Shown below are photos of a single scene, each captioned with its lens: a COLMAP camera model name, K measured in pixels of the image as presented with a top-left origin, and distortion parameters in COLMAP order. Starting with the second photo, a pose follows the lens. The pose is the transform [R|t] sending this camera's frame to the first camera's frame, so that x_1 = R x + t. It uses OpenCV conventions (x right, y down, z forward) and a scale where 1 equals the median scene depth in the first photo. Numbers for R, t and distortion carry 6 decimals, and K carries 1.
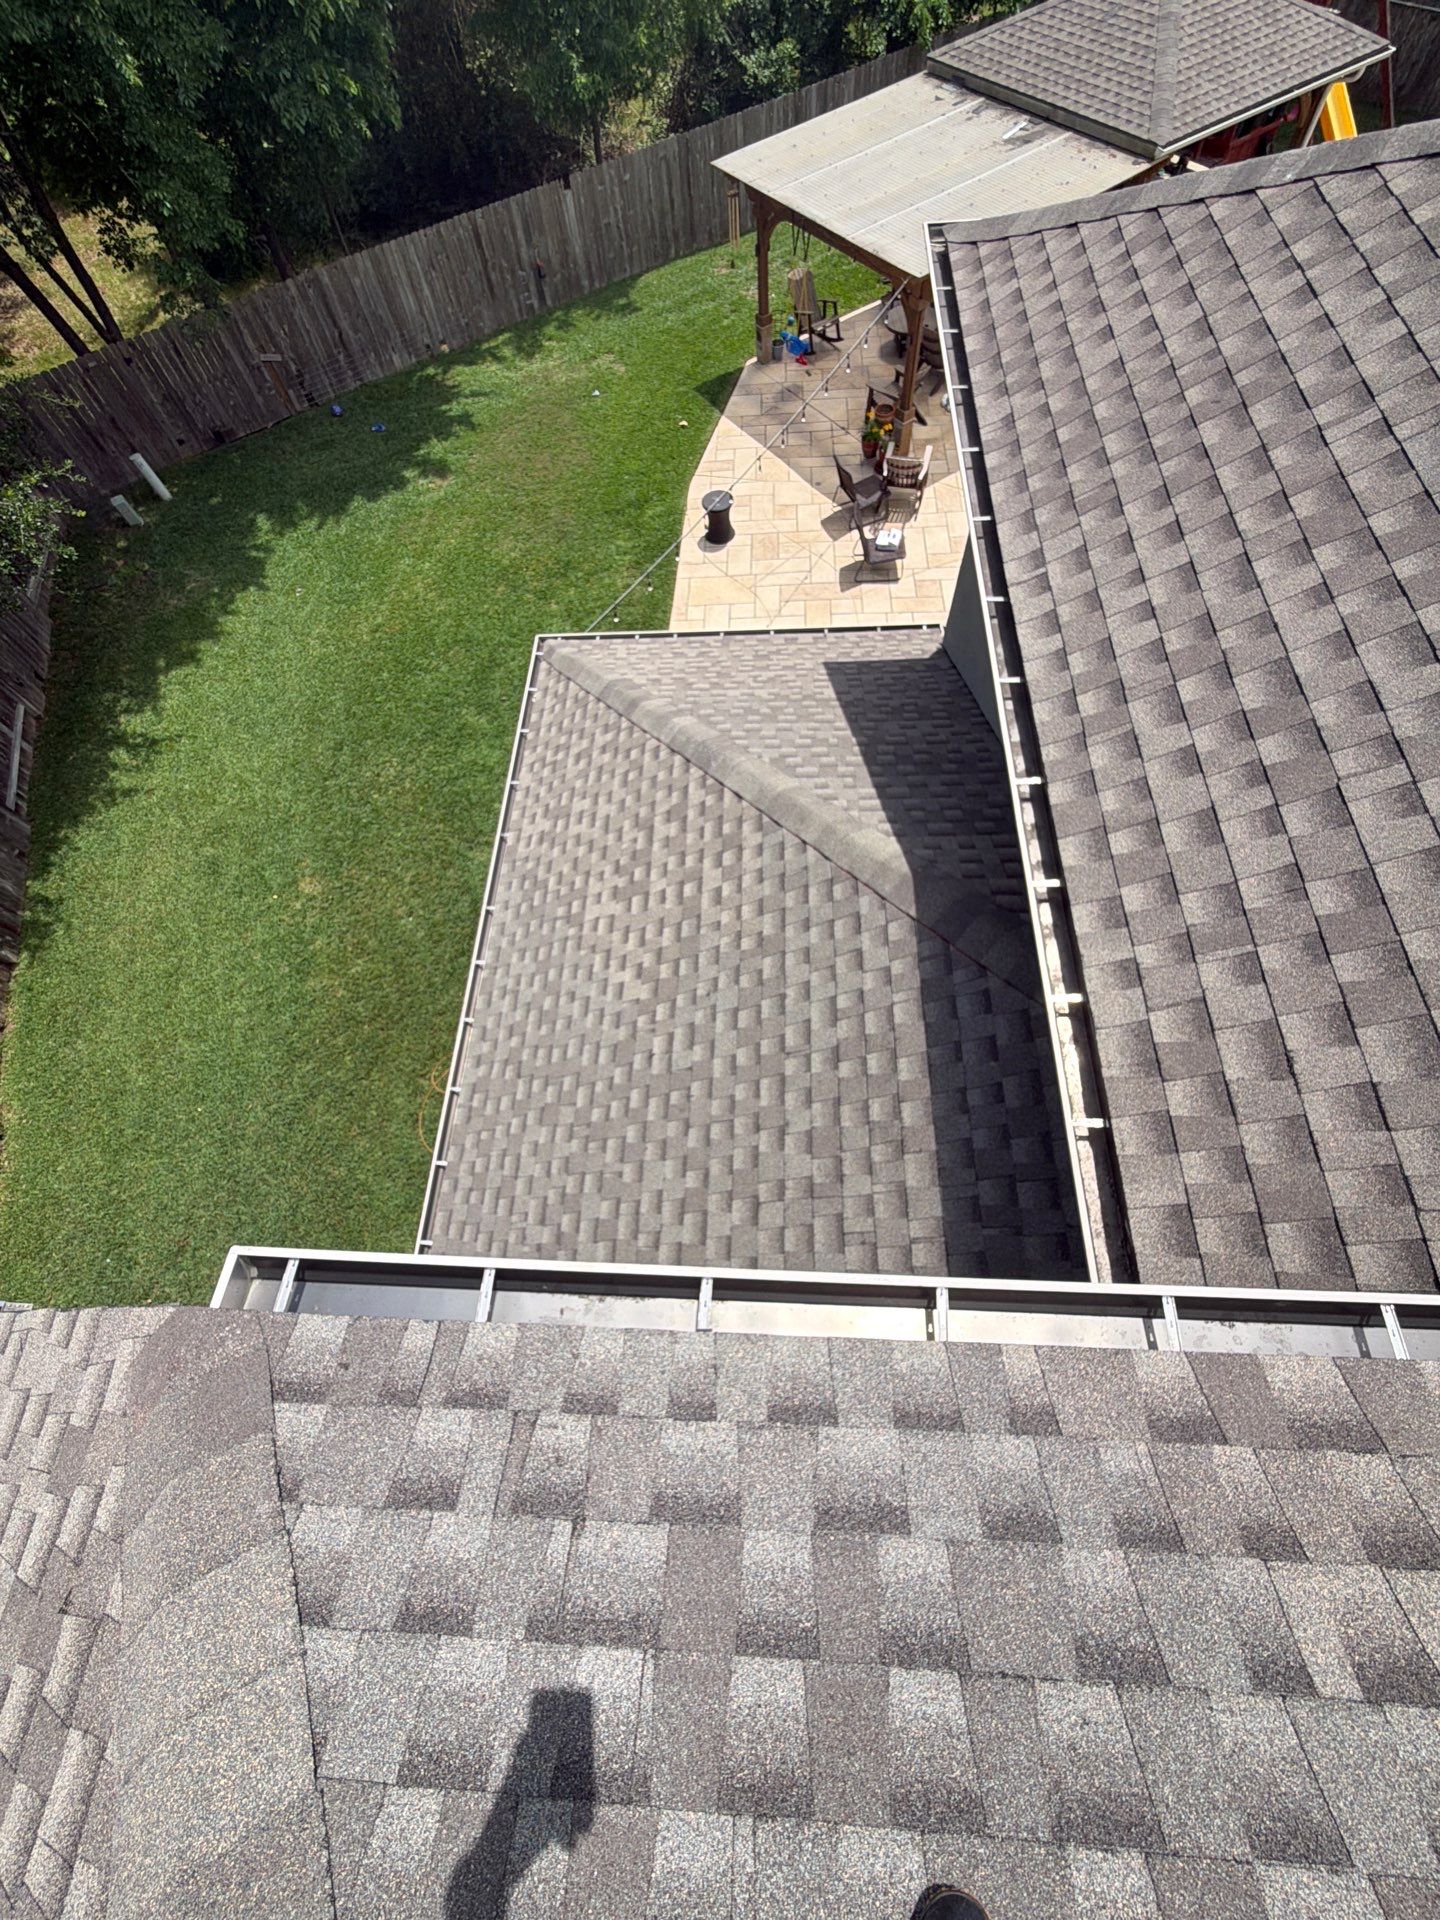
lens RADIAL K [[759.6, 0, 717.3], [0, 759.6, 950.4], [0, 0, 1]] dist [0.005415, -0.000286]
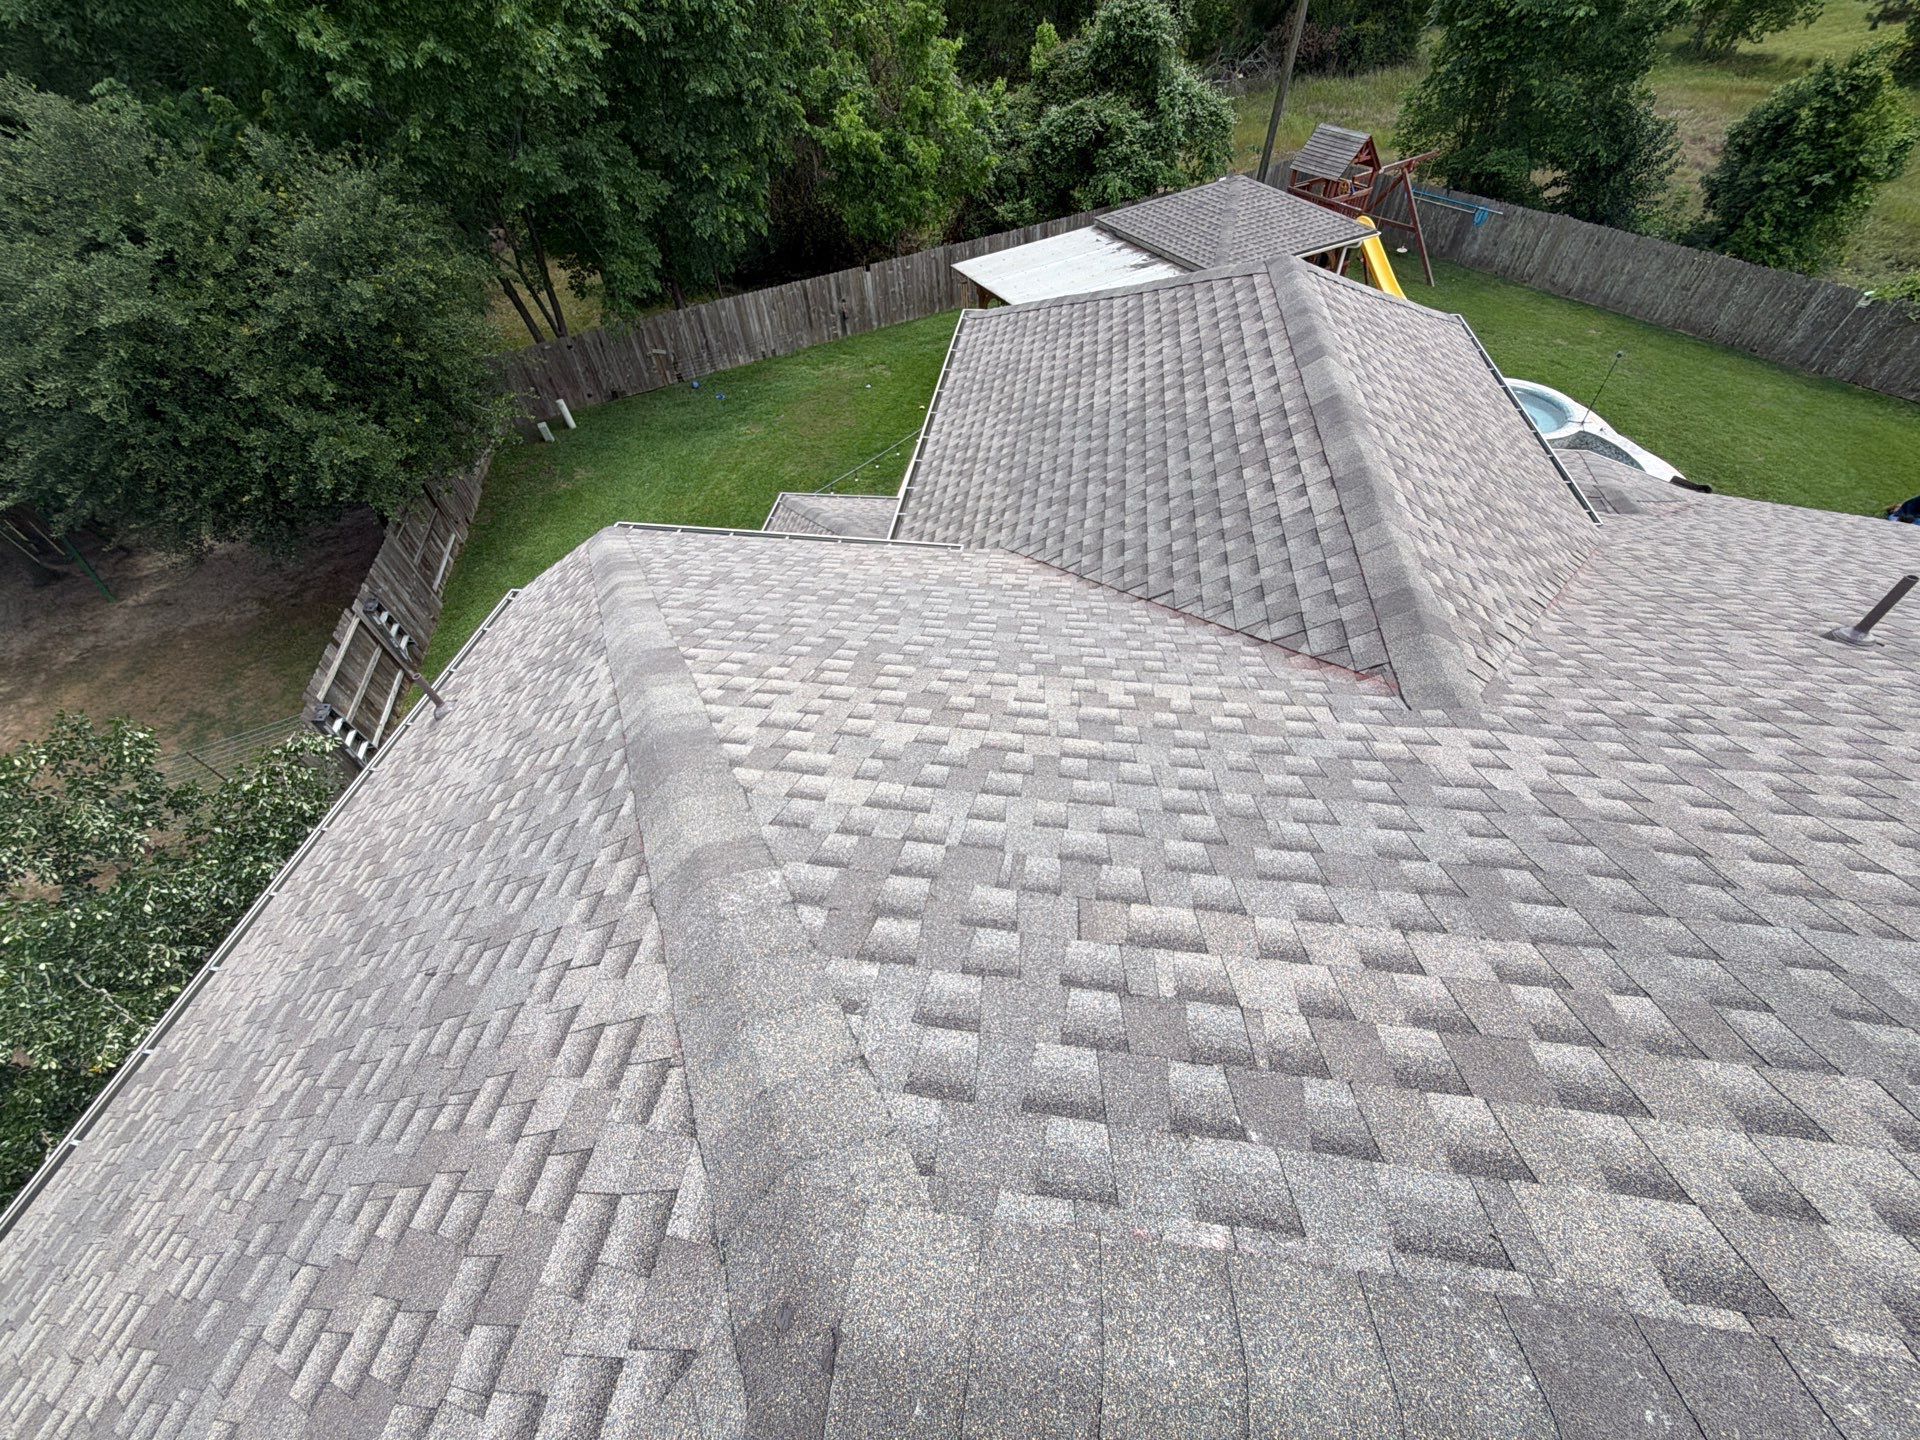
lens RADIAL K [[759.6, 0, 953.4], [0, 759.6, 709.5], [0, 0, 1]] dist [0.005415, -0.000286]
pose [[0.994291, 0.089821, -0.057592, 0.153320], [-0.101386, 0.963529, -0.247653, 0.231792], [0.033247, 0.252079, 0.967135, -0.274404]]
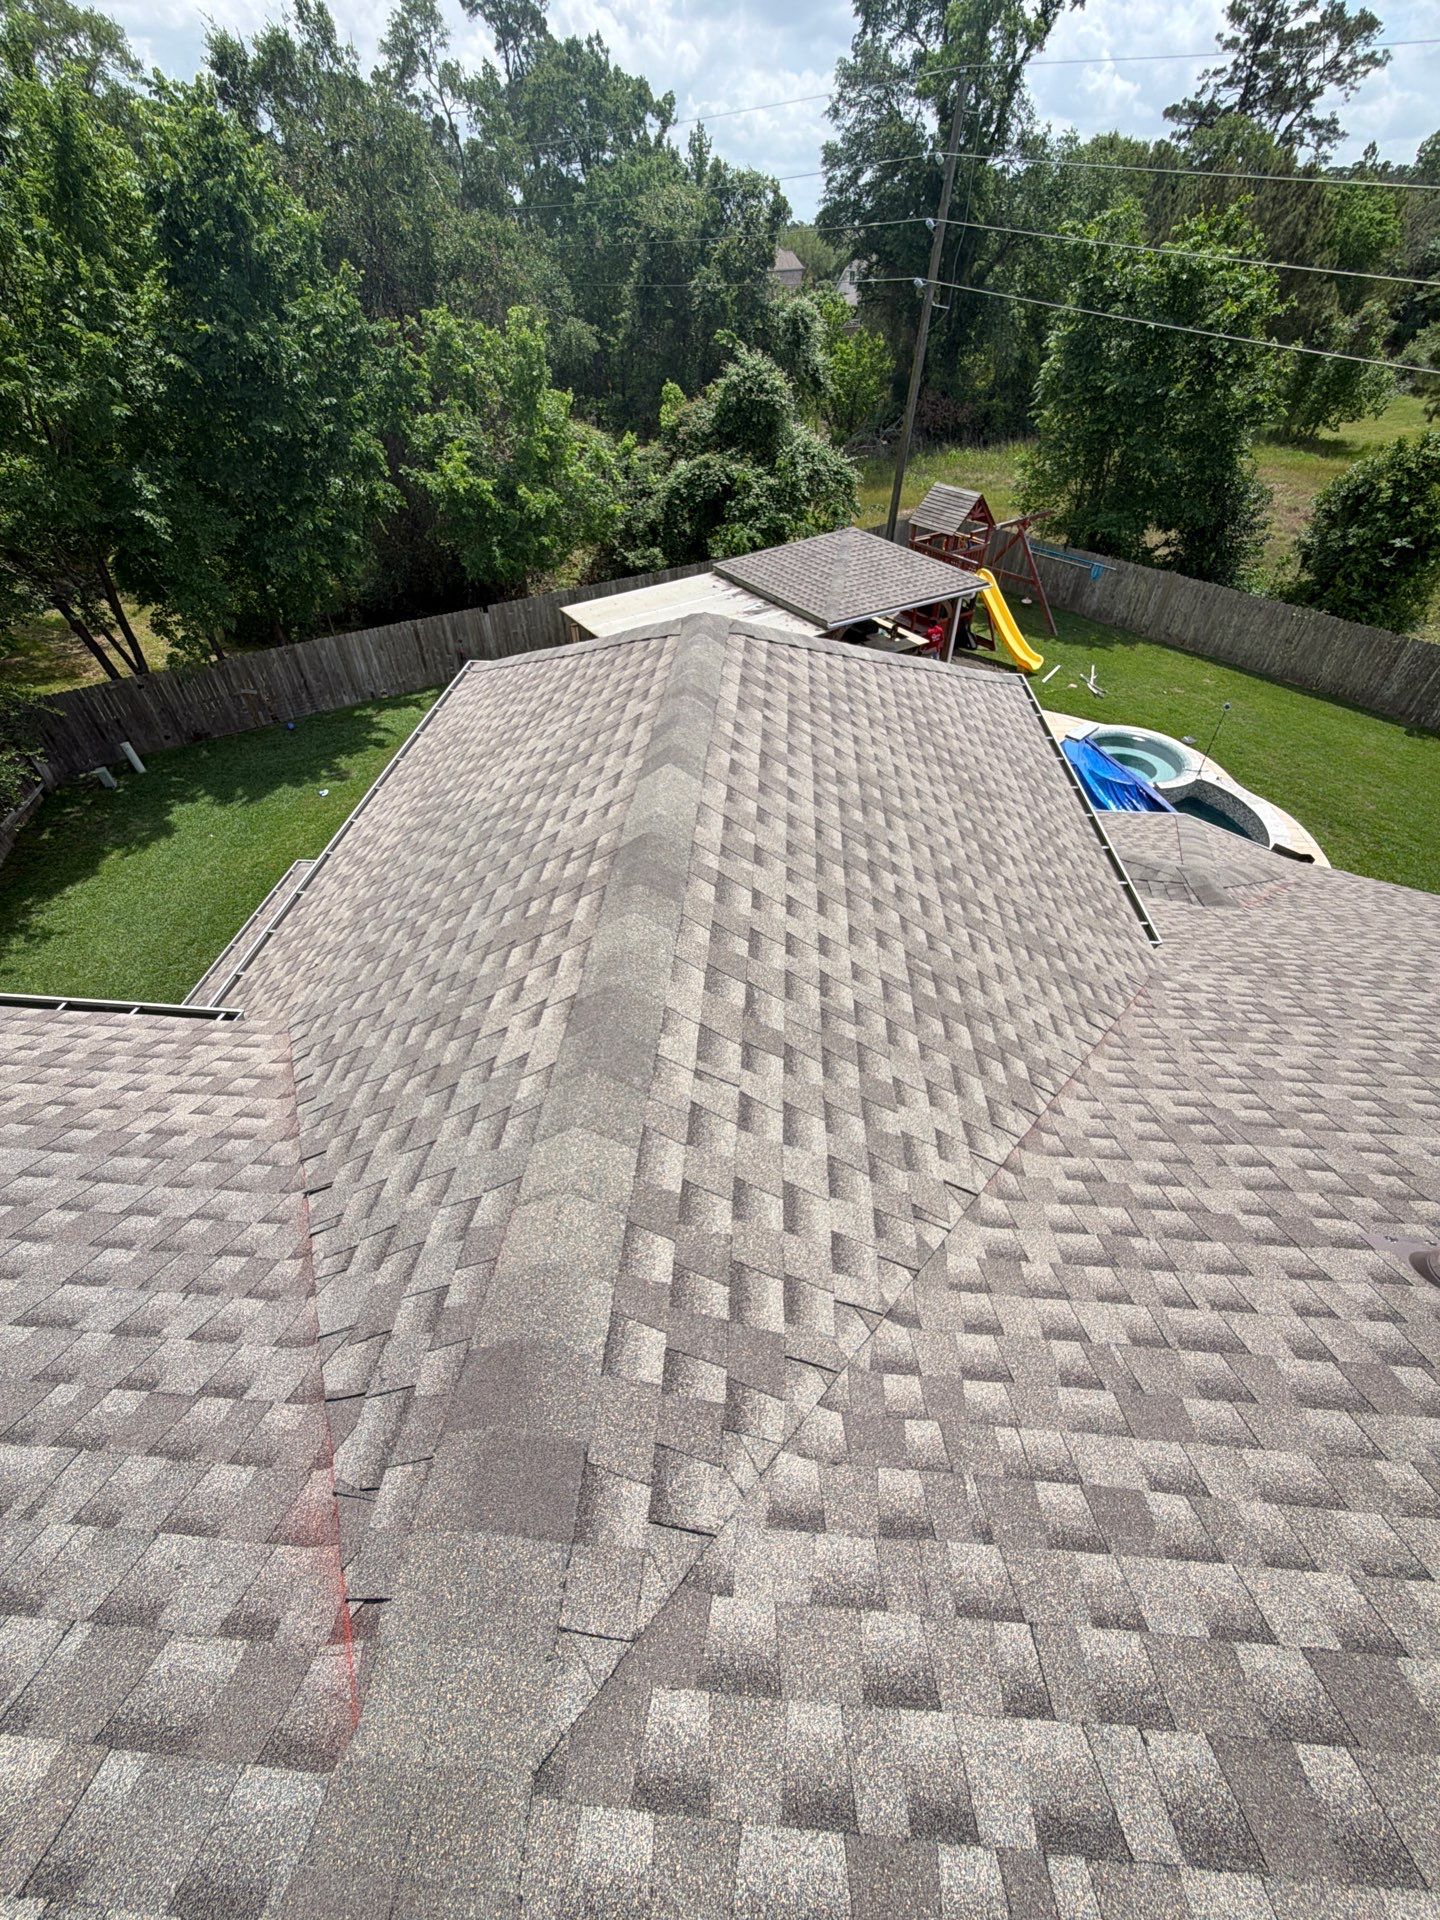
lens RADIAL K [[759.6, 0, 710.6], [0, 759.6, 946.8], [0, 0, 1]] dist [0.005415, -0.000286]
pose [[0.997784, 0.066470, 0.003024, 0.297064], [-0.061064, 0.932795, -0.355196, 0.109265], [-0.026431, 0.354225, 0.934787, -0.171231]]
